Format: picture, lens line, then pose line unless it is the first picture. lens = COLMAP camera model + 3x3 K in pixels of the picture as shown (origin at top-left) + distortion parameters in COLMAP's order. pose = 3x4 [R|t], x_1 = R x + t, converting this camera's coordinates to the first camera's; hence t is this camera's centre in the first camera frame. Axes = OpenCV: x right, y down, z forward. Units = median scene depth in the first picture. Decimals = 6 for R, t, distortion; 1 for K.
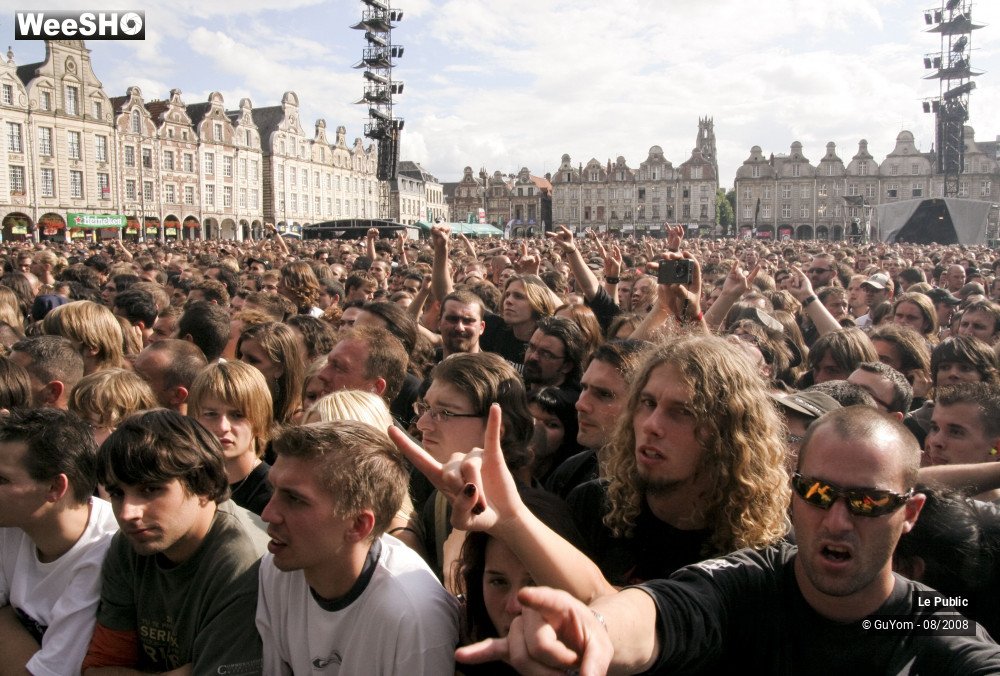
lens RADIAL K [[841.0, 0, 513.8], [0, 841.0, 337.8], [0, 0, 1]] dist [-0.110610, 0.075503]
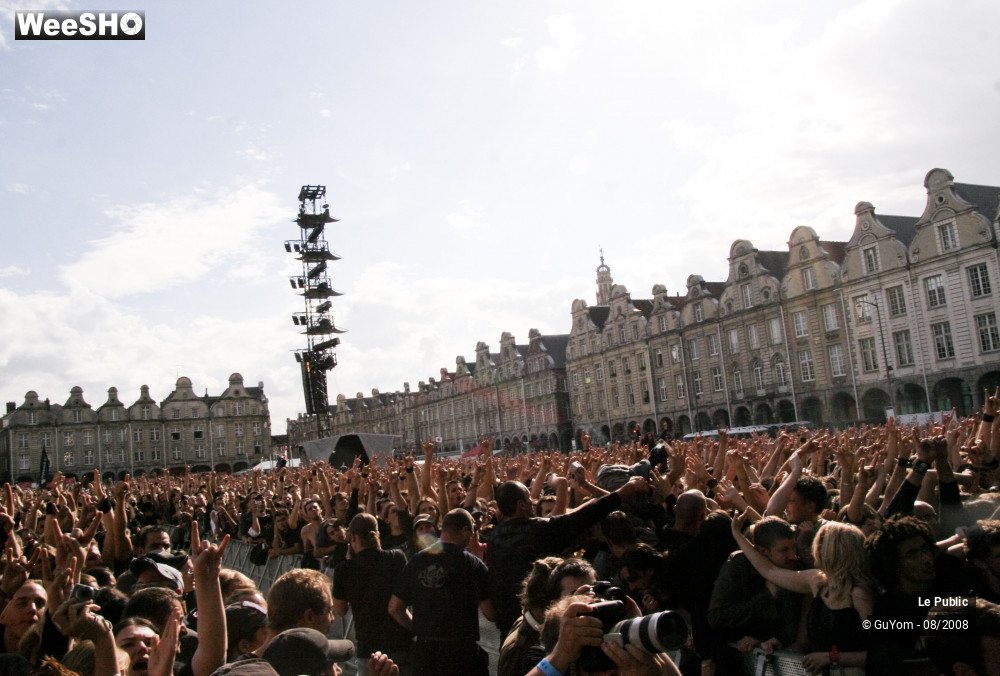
lens RADIAL K [[845.5, 0, 511.4], [0, 845.5, 340.3], [0, 0, 1]] dist [-0.108232, 0.078173]
pose [[0.618147, 0.058189, 0.783906, -0.103922], [0.169338, 0.963983, -0.205087, -0.006456], [-0.767606, 0.259519, 0.586030, 0.035090]]
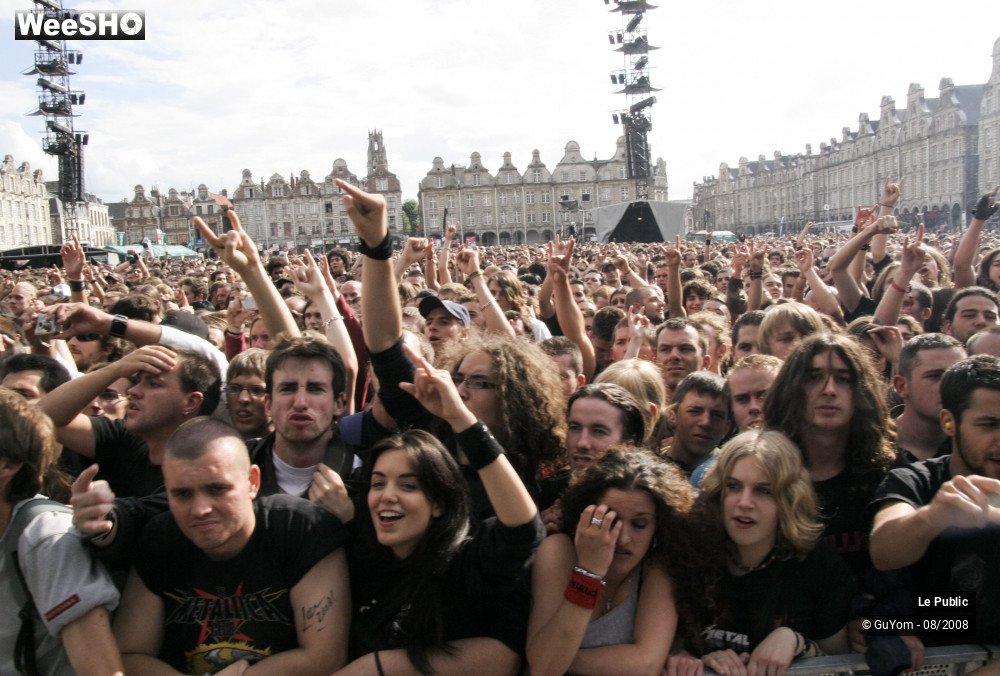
lens RADIAL K [[845.5, 0, 501.9], [0, 845.5, 349.8], [0, 0, 1]] dist [-0.108232, 0.078173]
pose [[0.928297, -0.085077, 0.361977, -0.032534], [0.086077, 0.996198, 0.013396, -0.000493], [-0.361741, 0.018722, 0.932091, 0.004749]]
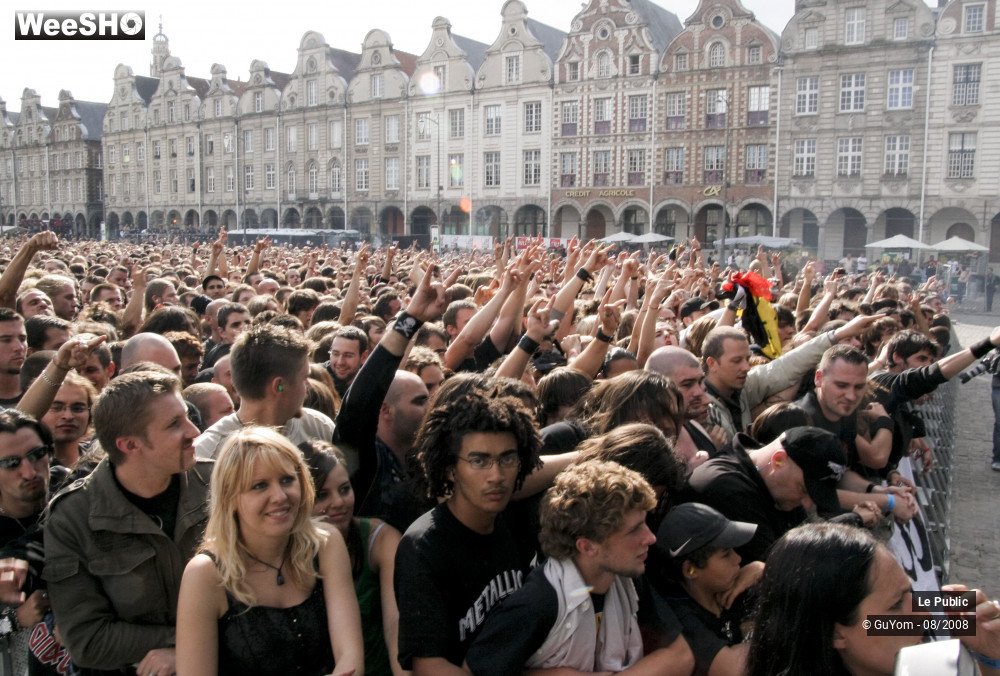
lens RADIAL K [[845.5, 0, 503.9], [0, 845.5, 338.6], [0, 0, 1]] dist [-0.108232, 0.078173]
pose [[0.153308, -0.102429, 0.982856, -0.082514], [0.087949, 0.992081, 0.089672, -0.005185], [-0.984257, 0.072694, 0.161102, 0.042460]]
